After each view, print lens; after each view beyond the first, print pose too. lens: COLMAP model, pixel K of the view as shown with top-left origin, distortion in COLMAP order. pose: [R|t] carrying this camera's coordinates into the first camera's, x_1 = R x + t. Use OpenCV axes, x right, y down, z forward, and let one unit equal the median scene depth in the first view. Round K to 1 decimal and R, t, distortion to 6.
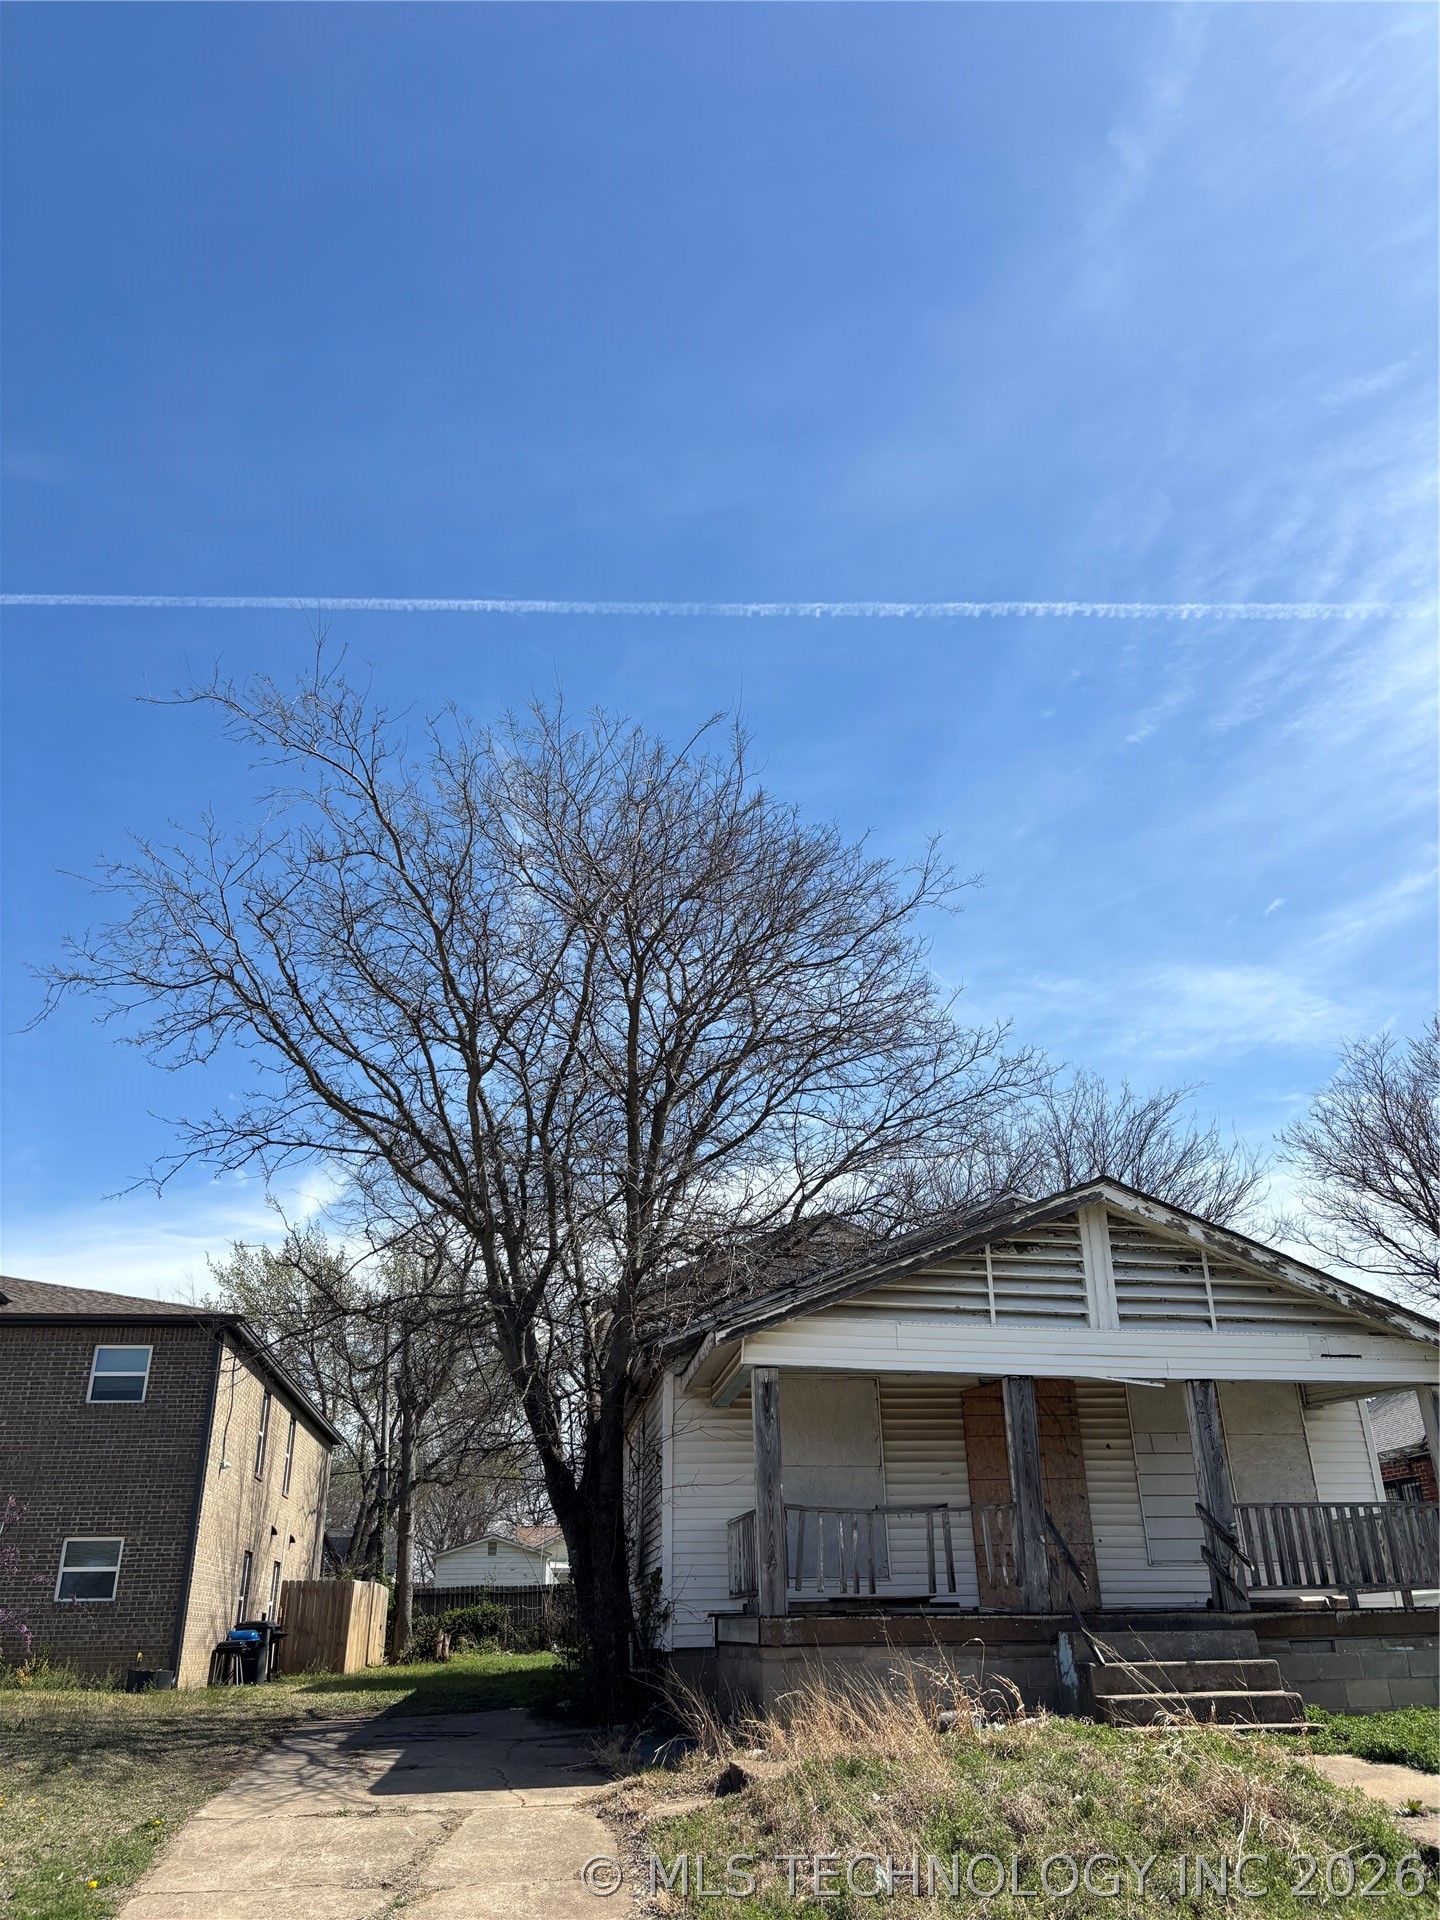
lens RADIAL K [[1463.1, 0, 734.5], [0, 1463.1, 968.2], [0, 0, 1]] dist [0.055316, 0.006315]
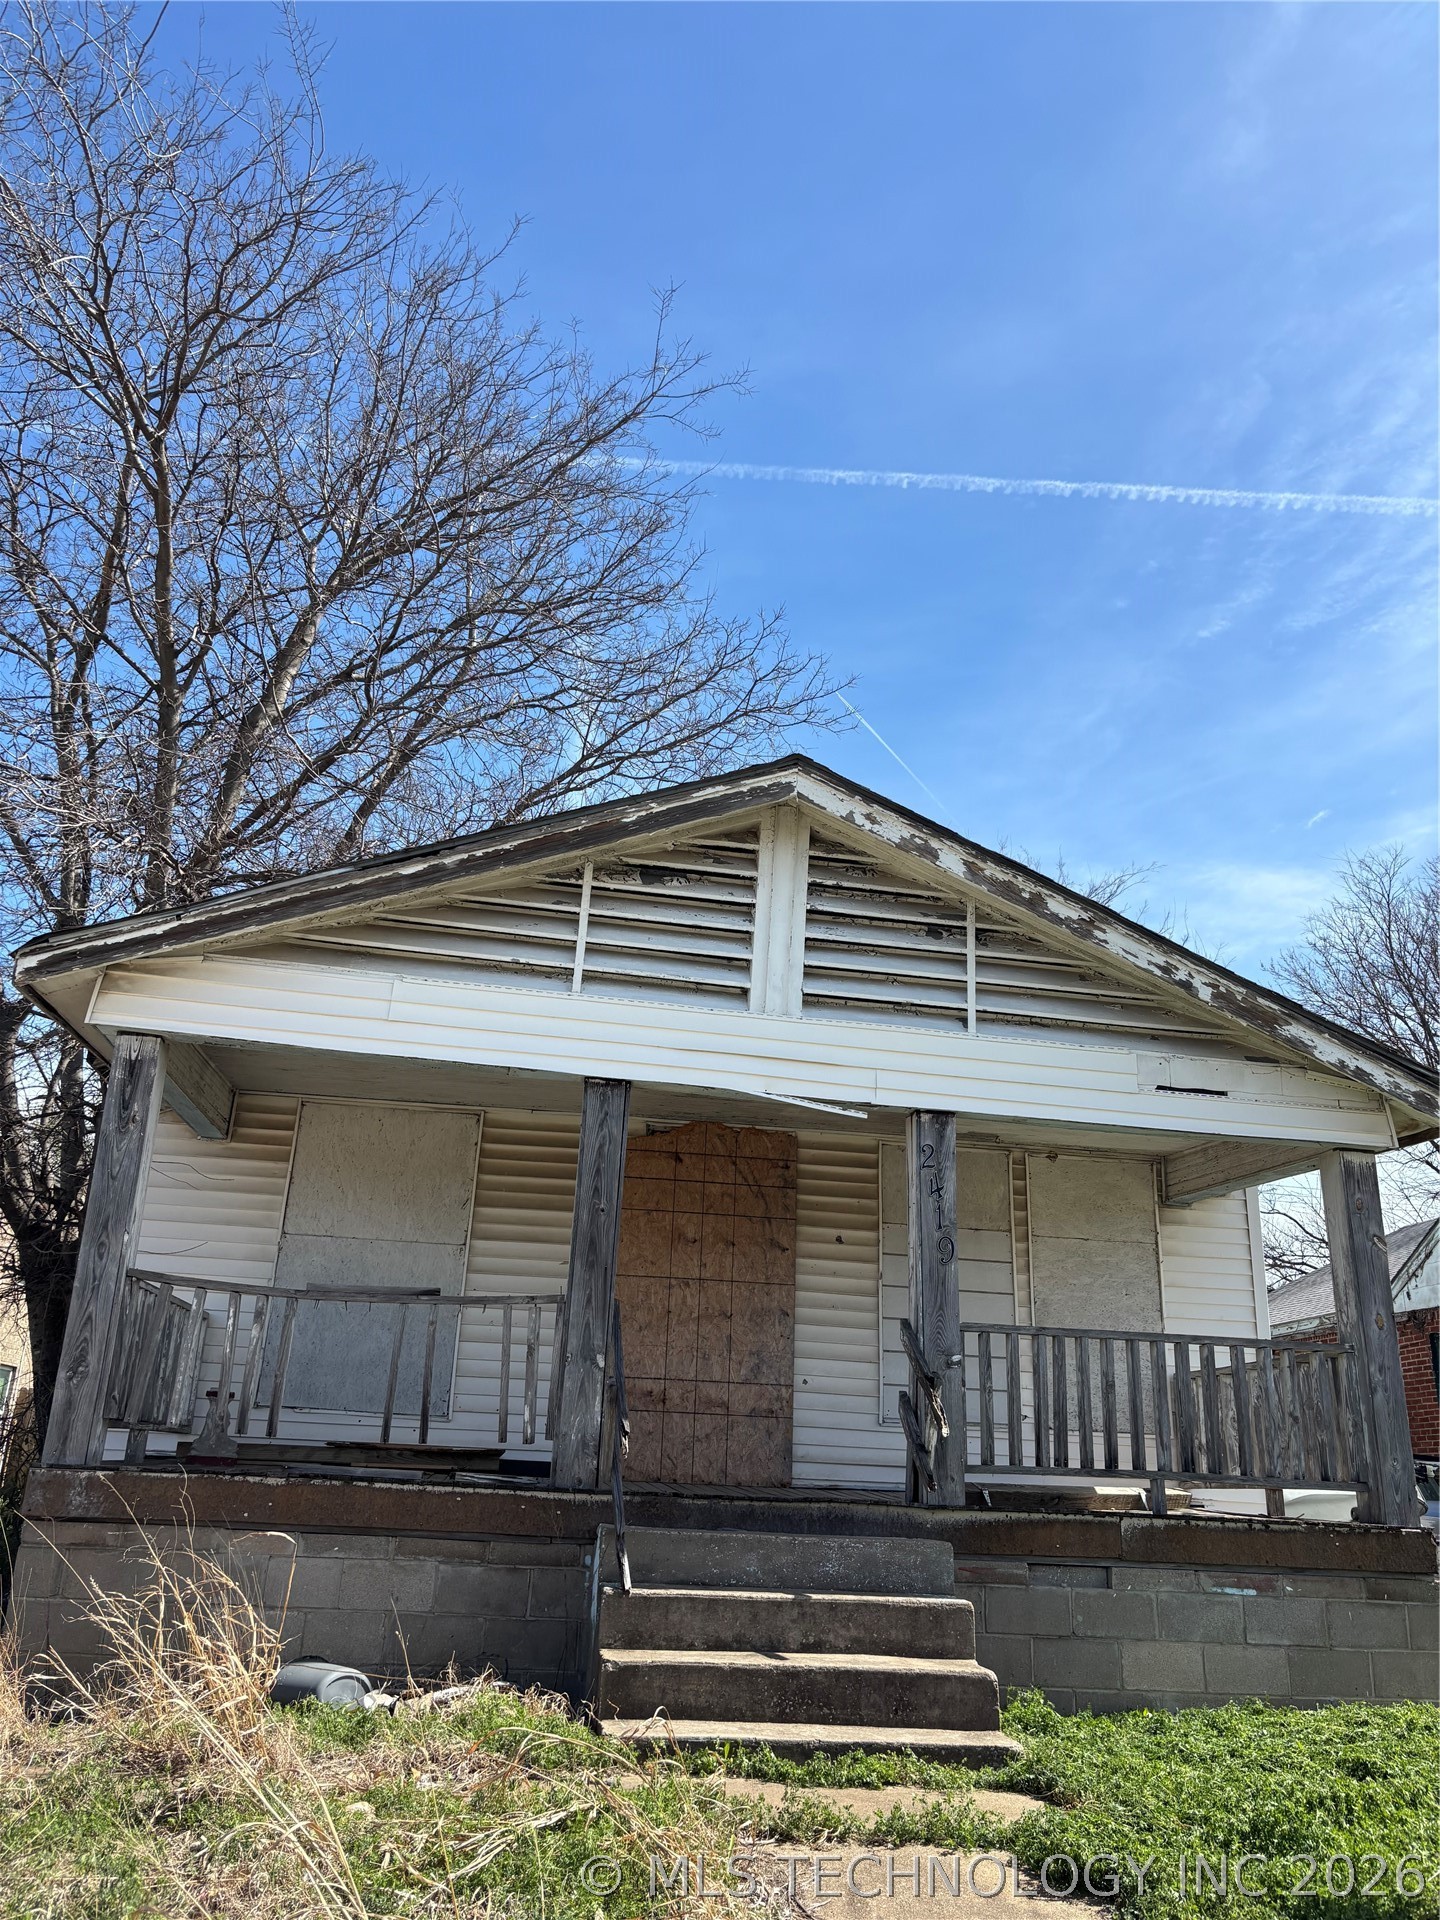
lens RADIAL K [[1463.1, 0, 712.4], [0, 1463.1, 941.2], [0, 0, 1]] dist [0.055316, 0.006315]
pose [[0.997508, 0.058198, -0.039876, 0.245138], [-0.055209, 0.995851, 0.072338, 0.174016], [0.043921, -0.069957, 0.996583, 0.429937]]
